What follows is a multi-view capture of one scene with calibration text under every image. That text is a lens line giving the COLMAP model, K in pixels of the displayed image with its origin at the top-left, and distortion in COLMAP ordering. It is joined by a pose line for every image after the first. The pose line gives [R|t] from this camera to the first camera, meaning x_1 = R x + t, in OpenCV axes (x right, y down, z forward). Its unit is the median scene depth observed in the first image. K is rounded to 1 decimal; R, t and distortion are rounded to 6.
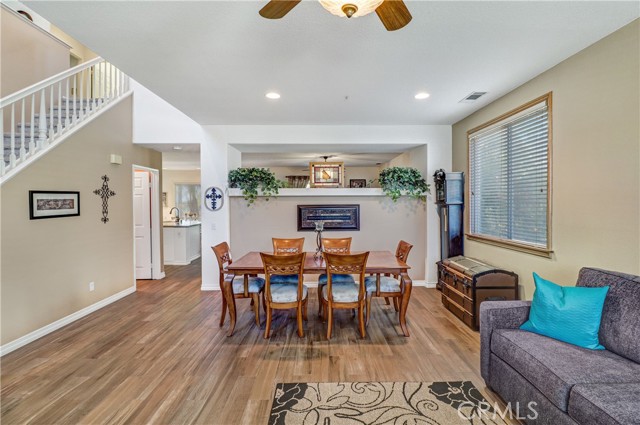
lens RADIAL K [[297.2, 0, 324.7], [0, 297.2, 208.9], [0, 0, 1]] dist [-0.002984, -0.011843]
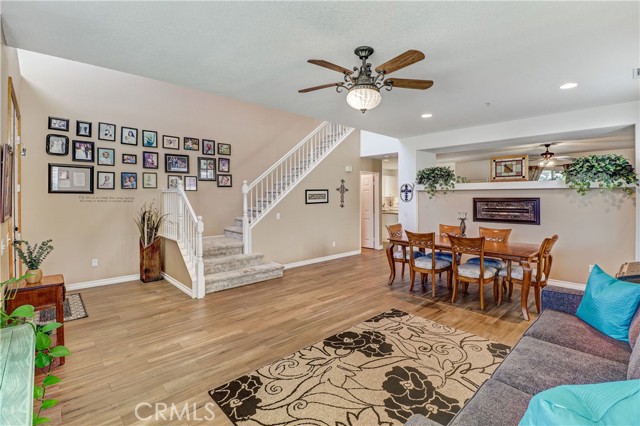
lens RADIAL K [[299.9, 0, 324.6], [0, 299.9, 198.8], [0, 0, 1]] dist [-0.002655, -0.008109]
pose [[0.670876, 0.008924, -0.741516, 0.387356], [-0.015409, 0.999879, -0.001908, 0.001665], [0.741410, 0.012706, 0.670933, -0.181513]]
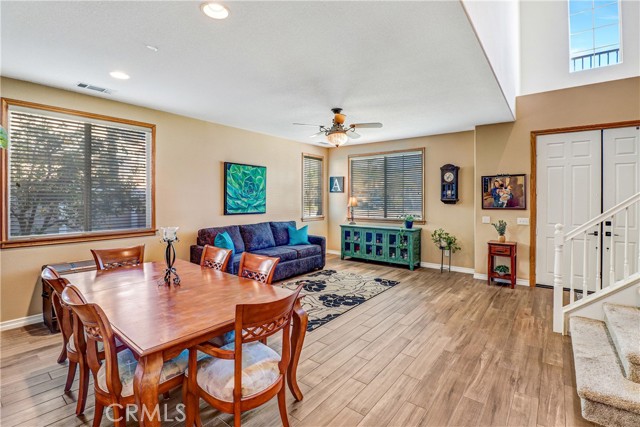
lens RADIAL K [[299.9, 0, 324.6], [0, 299.9, 199.3], [0, 0, 1]] dist [-0.002655, -0.008109]
pose [[-0.778120, 0.000651, 0.628115, -0.523834], [0.012413, 0.999820, 0.014342, -0.014736], [-0.627992, 0.018957, -0.777989, 0.984485]]
